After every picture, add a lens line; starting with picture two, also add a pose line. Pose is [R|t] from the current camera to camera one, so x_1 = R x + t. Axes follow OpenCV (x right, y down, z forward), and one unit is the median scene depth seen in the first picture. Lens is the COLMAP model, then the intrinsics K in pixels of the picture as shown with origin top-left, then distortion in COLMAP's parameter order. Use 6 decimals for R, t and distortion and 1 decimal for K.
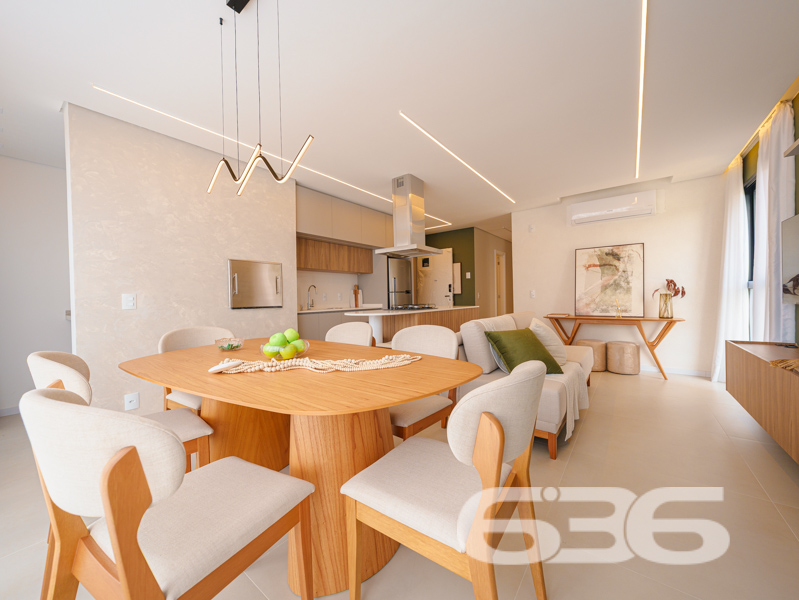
lens RADIAL K [[305.4, 0, 398.6], [0, 305.4, 298.0], [0, 0, 1]] dist [-0.003229, -0.000373]
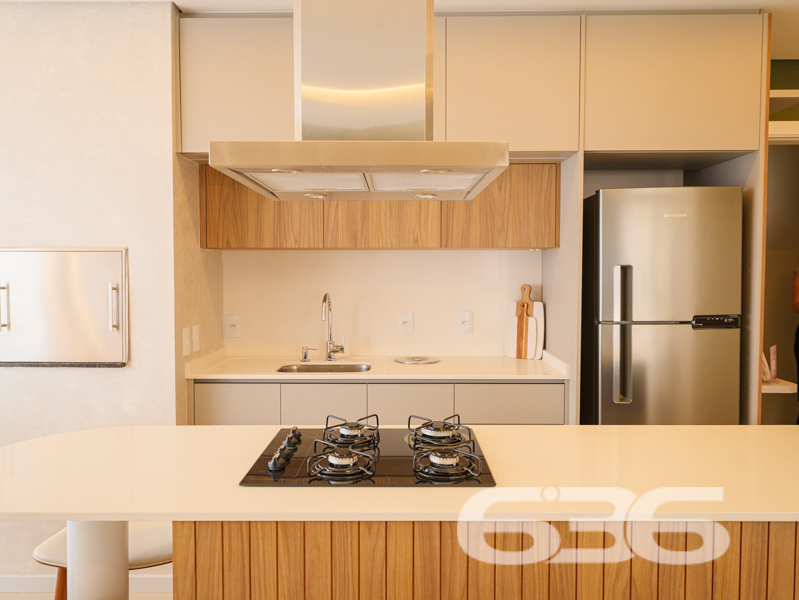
lens RADIAL K [[602.7, 0, 398.7], [0, 602.7, 294.5], [0, 0, 1]] dist [0.003432, 0.000745]
pose [[0.599769, 0.051918, -0.798487, 0.316347], [-0.010610, 0.998321, 0.056941, -0.079582], [0.800103, -0.025680, 0.599313, 0.644441]]
